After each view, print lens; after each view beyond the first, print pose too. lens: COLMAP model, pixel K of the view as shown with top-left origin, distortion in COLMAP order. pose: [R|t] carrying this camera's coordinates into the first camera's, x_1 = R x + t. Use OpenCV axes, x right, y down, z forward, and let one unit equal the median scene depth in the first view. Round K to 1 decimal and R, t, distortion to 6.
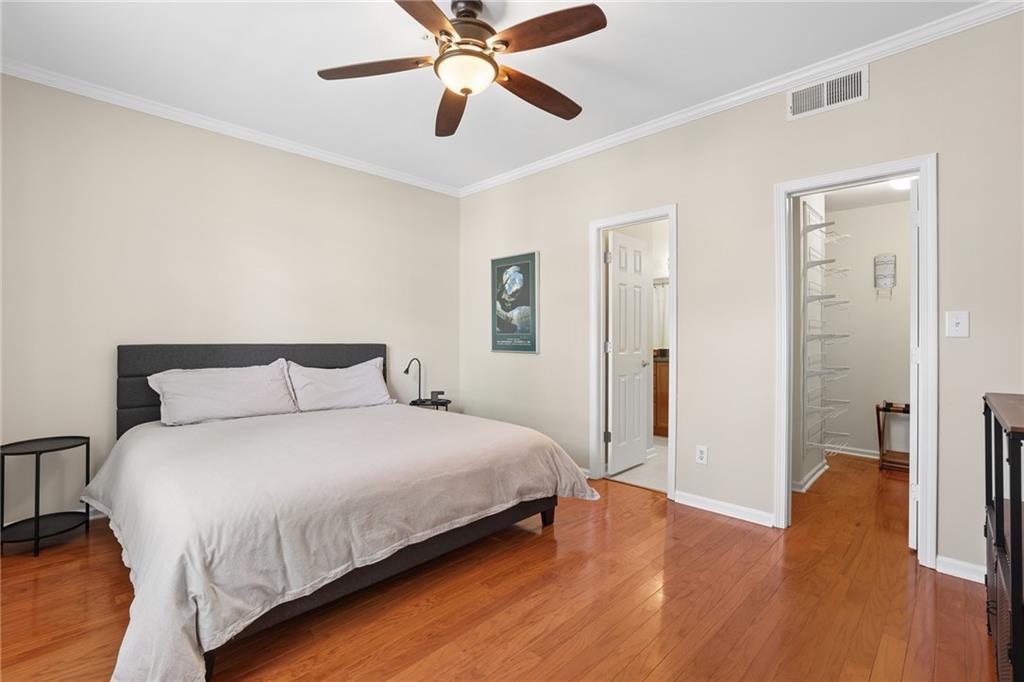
lens RADIAL K [[454.1, 0, 509.5], [0, 454.1, 328.4], [0, 0, 1]] dist [-0.039546, 0.013392]
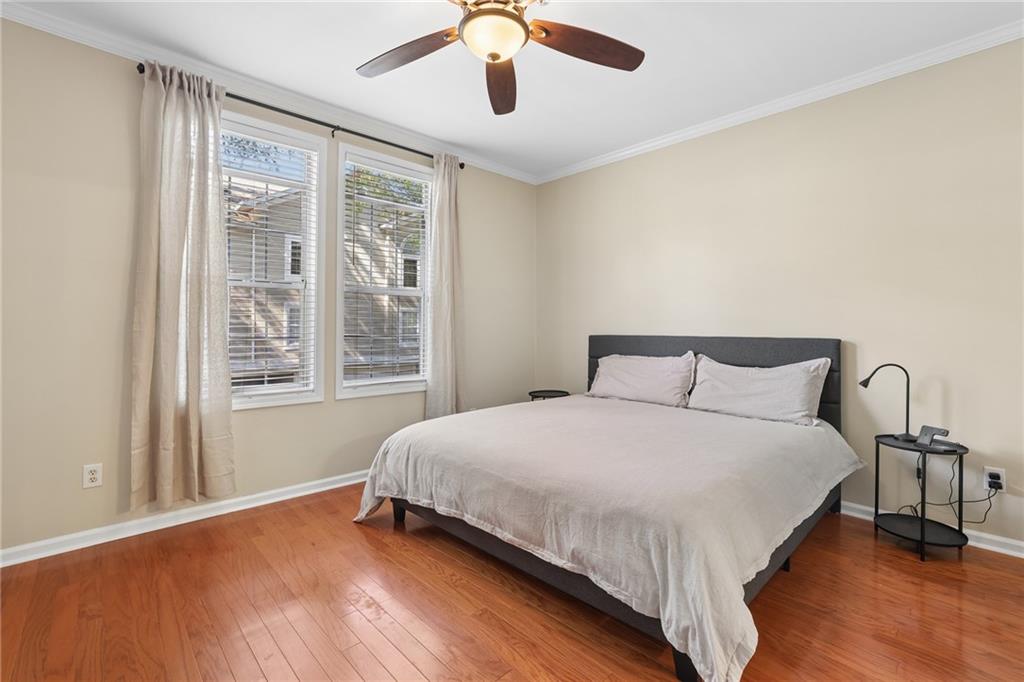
lens RADIAL K [[454.1, 0, 509.5], [0, 454.1, 328.4], [0, 0, 1]] dist [-0.039546, 0.013392]
pose [[-0.023364, -0.008335, -0.999692, 0.583798], [0.021011, 0.999740, -0.008826, 0.022768], [0.999506, -0.021210, -0.023182, 0.778434]]
